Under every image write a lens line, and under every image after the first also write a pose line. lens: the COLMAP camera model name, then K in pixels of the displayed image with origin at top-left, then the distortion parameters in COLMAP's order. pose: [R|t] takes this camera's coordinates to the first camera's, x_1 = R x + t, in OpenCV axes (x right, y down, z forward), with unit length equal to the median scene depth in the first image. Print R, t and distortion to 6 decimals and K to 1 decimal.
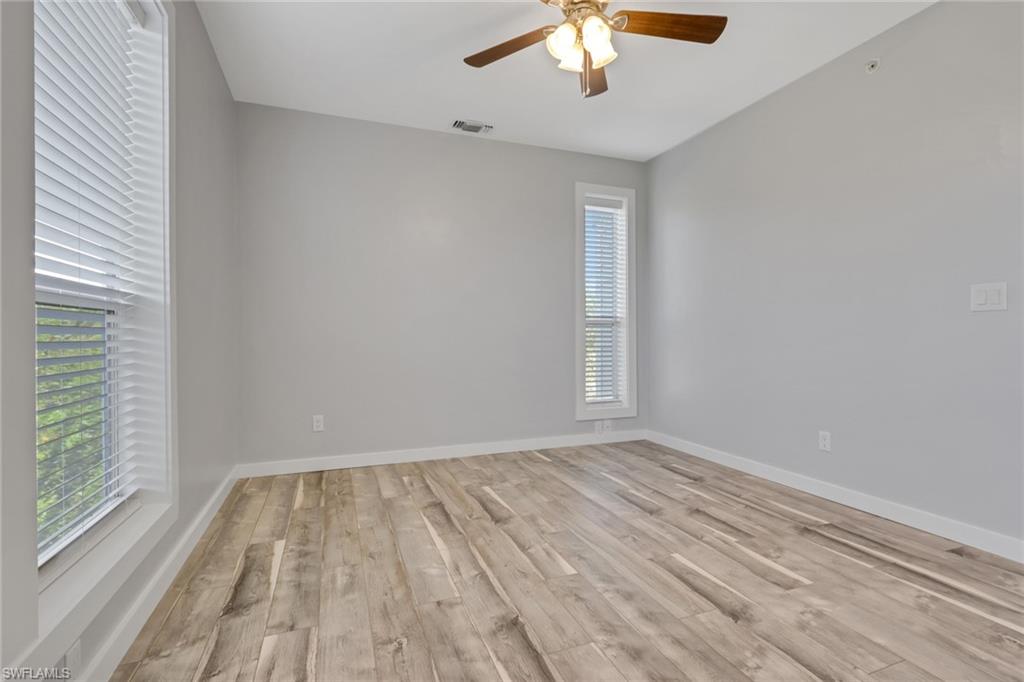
lens RADIAL K [[476.7, 0, 507.3], [0, 476.7, 335.9], [0, 0, 1]] dist [-0.002008, 0.000252]
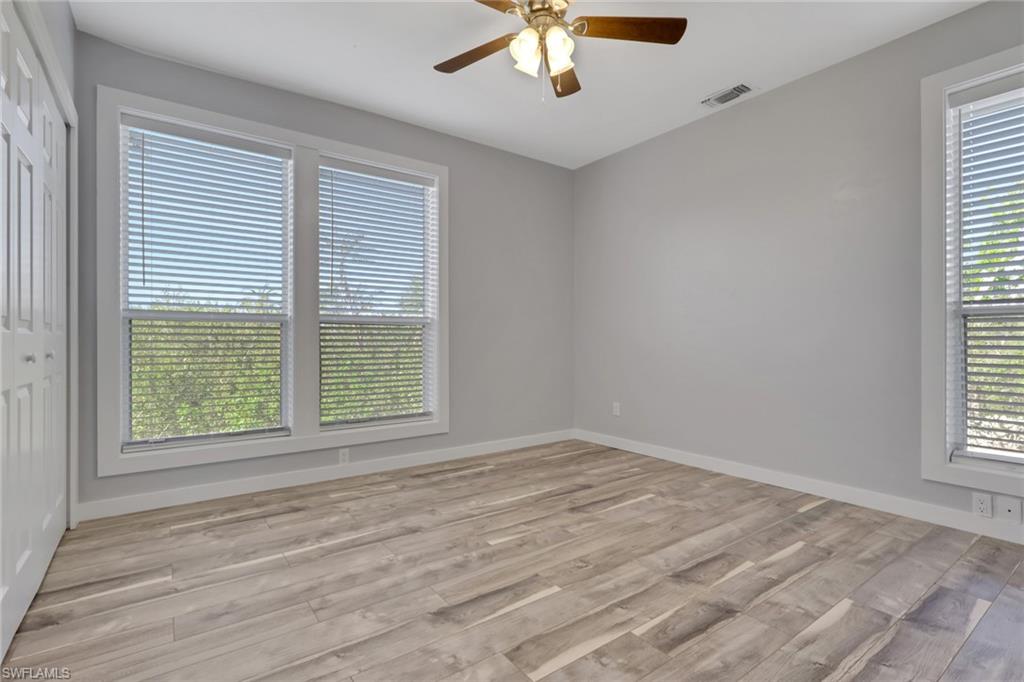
lens RADIAL K [[476.7, 0, 505.7], [0, 476.7, 341.8], [0, 0, 1]] dist [-0.002008, 0.000252]
pose [[0.264908, 0.009485, -0.964227, 0.990129], [0.002649, 0.999941, 0.010564, -0.002176], [0.964270, -0.005352, 0.264867, 0.576877]]
